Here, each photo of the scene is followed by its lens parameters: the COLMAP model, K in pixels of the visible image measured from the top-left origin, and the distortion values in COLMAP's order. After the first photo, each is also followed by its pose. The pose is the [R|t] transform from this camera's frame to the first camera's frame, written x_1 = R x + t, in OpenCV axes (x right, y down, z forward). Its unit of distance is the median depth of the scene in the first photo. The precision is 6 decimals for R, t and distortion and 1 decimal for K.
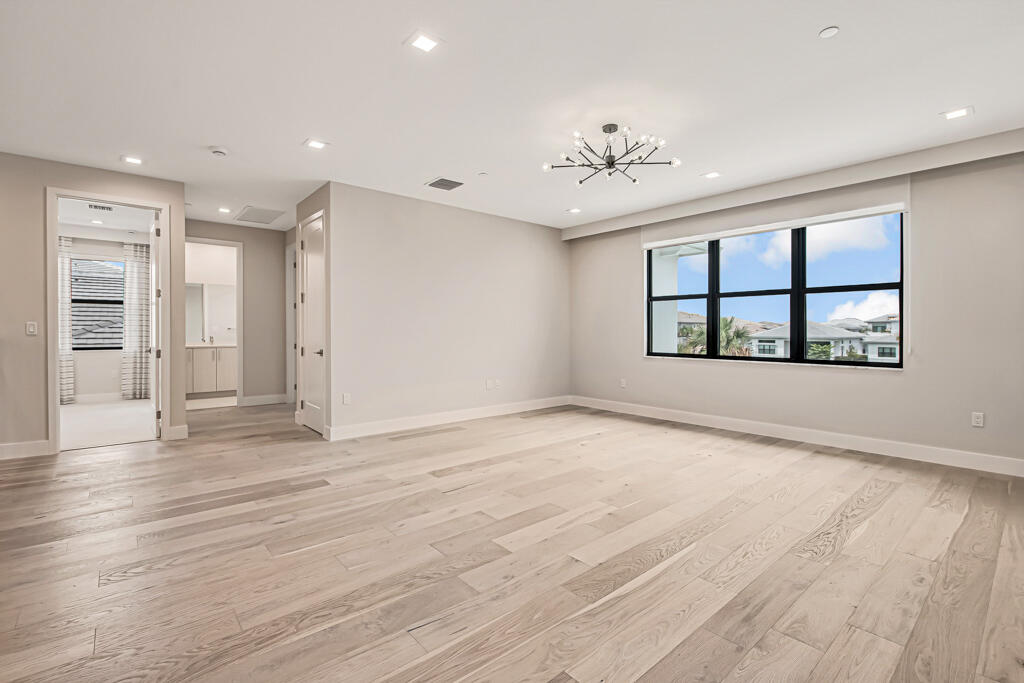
lens RADIAL K [[456.1, 0, 515.4], [0, 456.1, 331.1], [0, 0, 1]] dist [-0.008732, -0.001754]
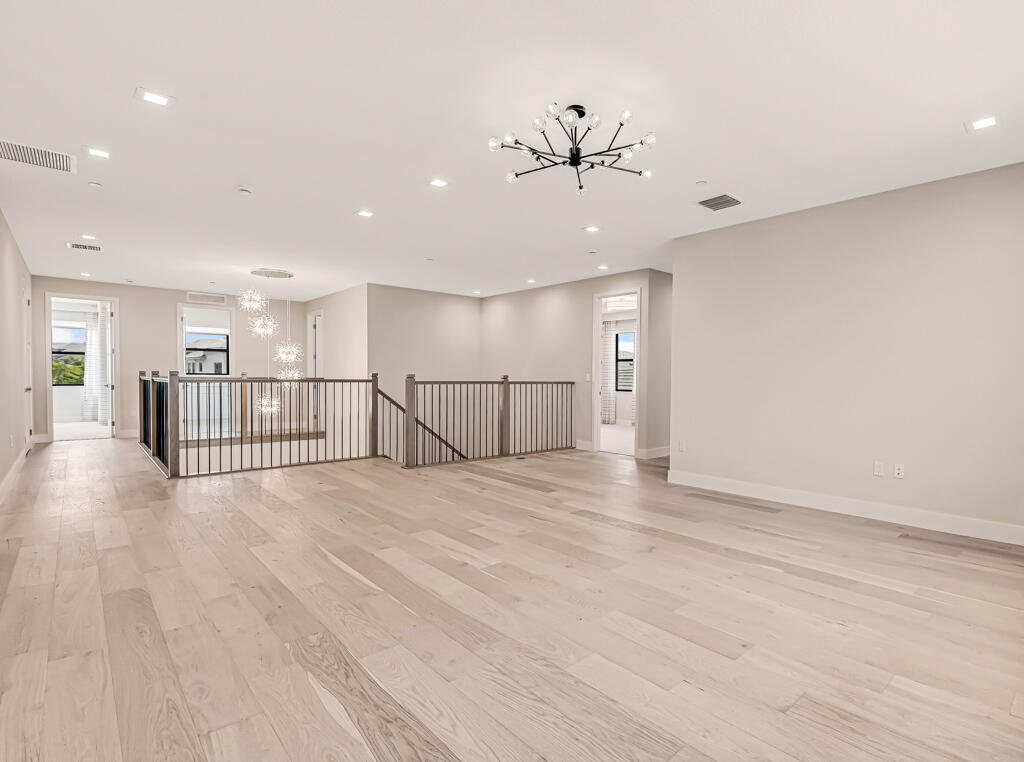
lens RADIAL K [[460.4, 0, 513.5], [0, 460.4, 391.0], [0, 0, 1]] dist [-0.010900, -0.000893]
pose [[0.058056, 0.027991, -0.997921, 0.853768], [-0.011931, 0.999555, 0.027342, 0.001787], [0.998242, 0.010319, 0.058364, 0.747935]]
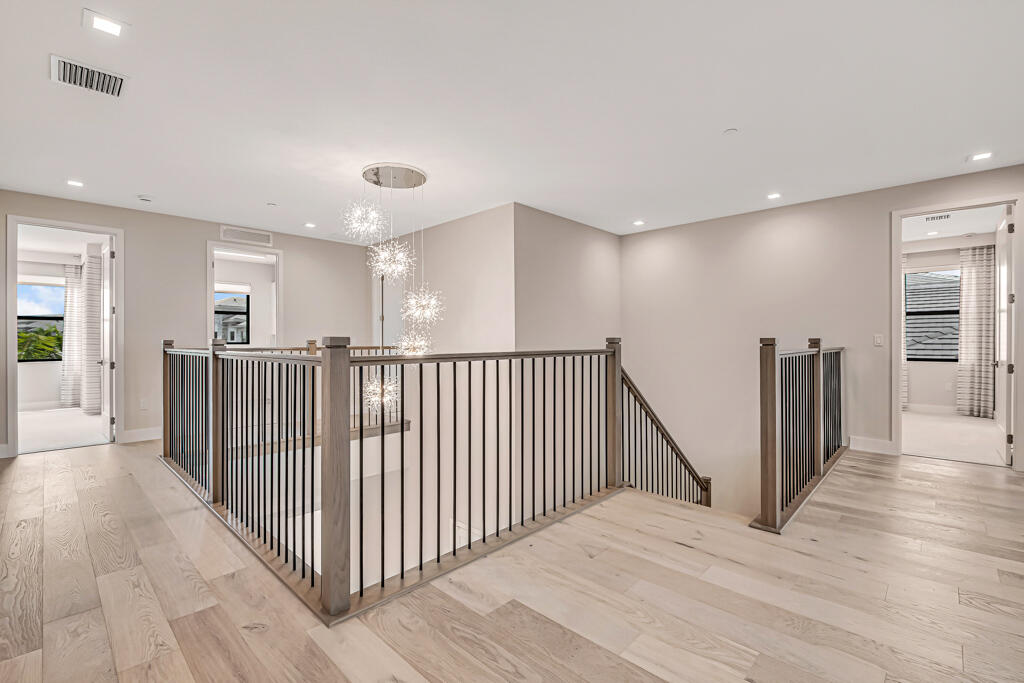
lens RADIAL K [[456.1, 0, 512.2], [0, 456.1, 343.1], [0, 0, 1]] dist [-0.008732, -0.001754]
pose [[0.094676, -0.000546, -0.995508, -0.021608], [0.002335, 0.999997, -0.000326, -0.000307], [0.995505, -0.002293, 0.094677, -0.028597]]
